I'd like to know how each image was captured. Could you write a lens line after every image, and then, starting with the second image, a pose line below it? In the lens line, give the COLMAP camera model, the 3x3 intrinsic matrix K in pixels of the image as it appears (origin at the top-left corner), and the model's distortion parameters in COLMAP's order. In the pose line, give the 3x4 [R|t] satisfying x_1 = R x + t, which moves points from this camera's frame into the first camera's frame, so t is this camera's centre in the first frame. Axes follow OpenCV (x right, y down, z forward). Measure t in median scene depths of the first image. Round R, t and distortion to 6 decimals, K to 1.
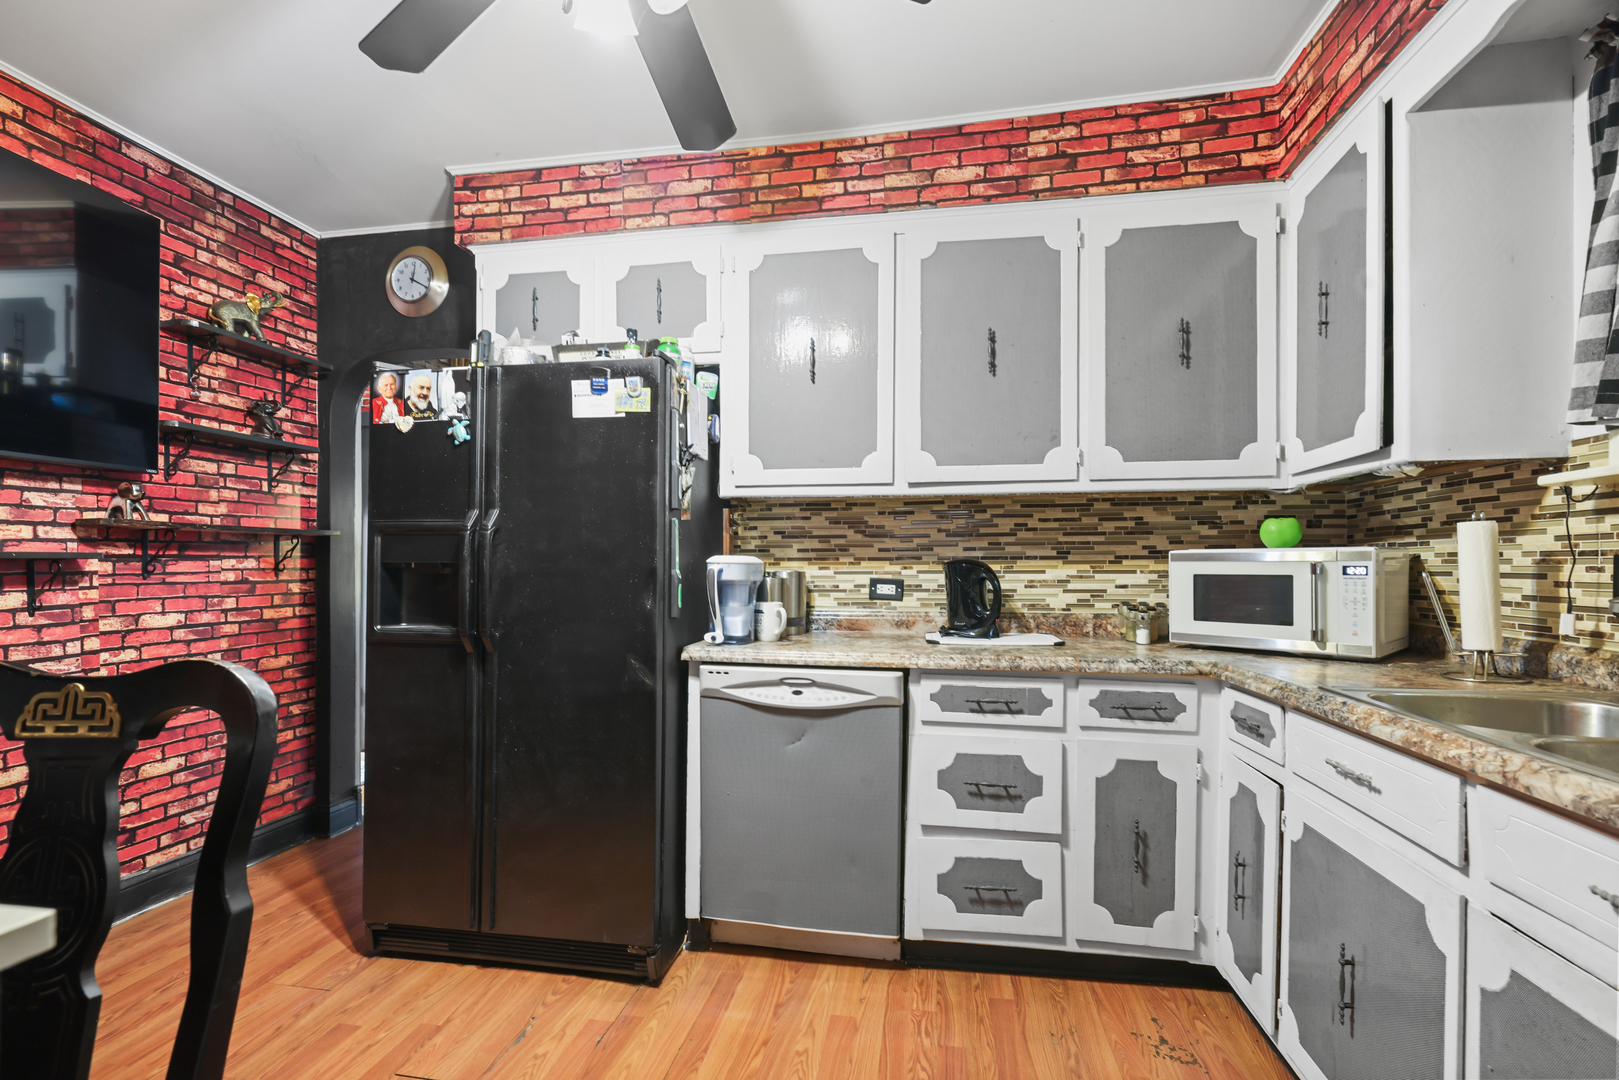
lens RADIAL K [[734.7, 0, 805.7], [0, 734.7, 553.4], [0, 0, 1]] dist [0.001621, 0.000550]
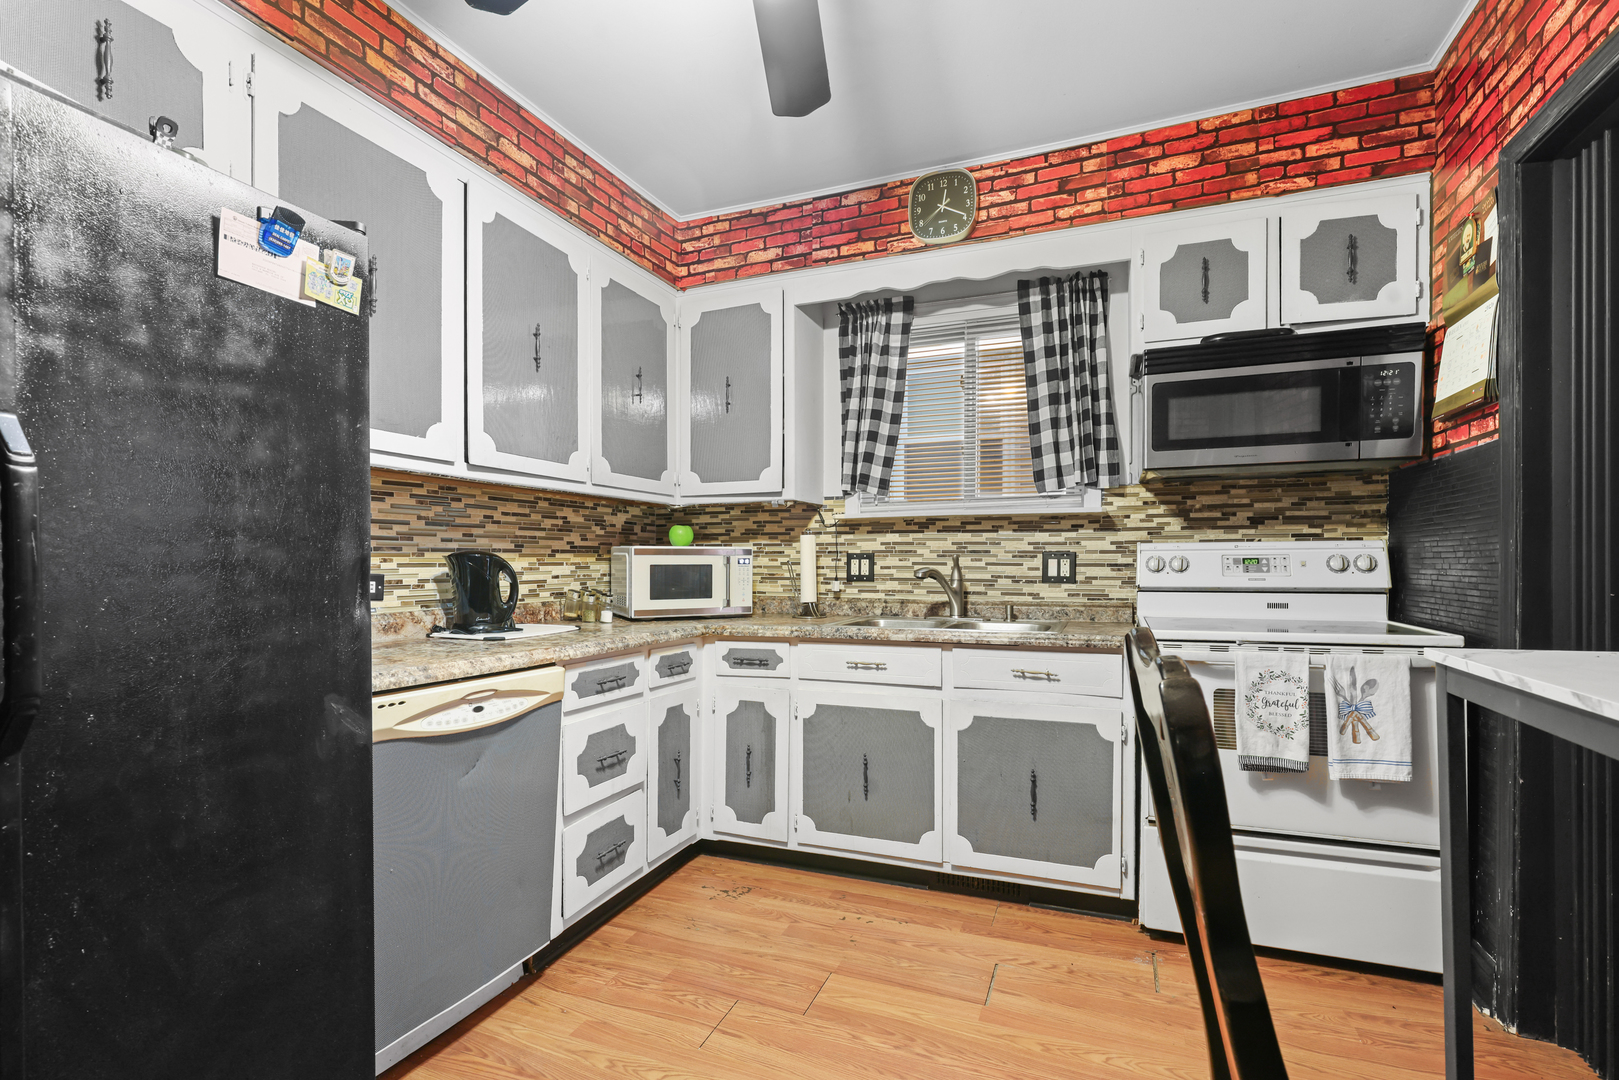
lens RADIAL K [[734.7, 0, 806.5], [0, 734.7, 557.5], [0, 0, 1]] dist [0.001621, 0.000550]
pose [[0.223927, 0.005658, 0.974590, -0.676124], [-0.014254, 0.999895, -0.002530, 0.014401], [-0.974502, -0.013325, 0.223984, 0.419187]]
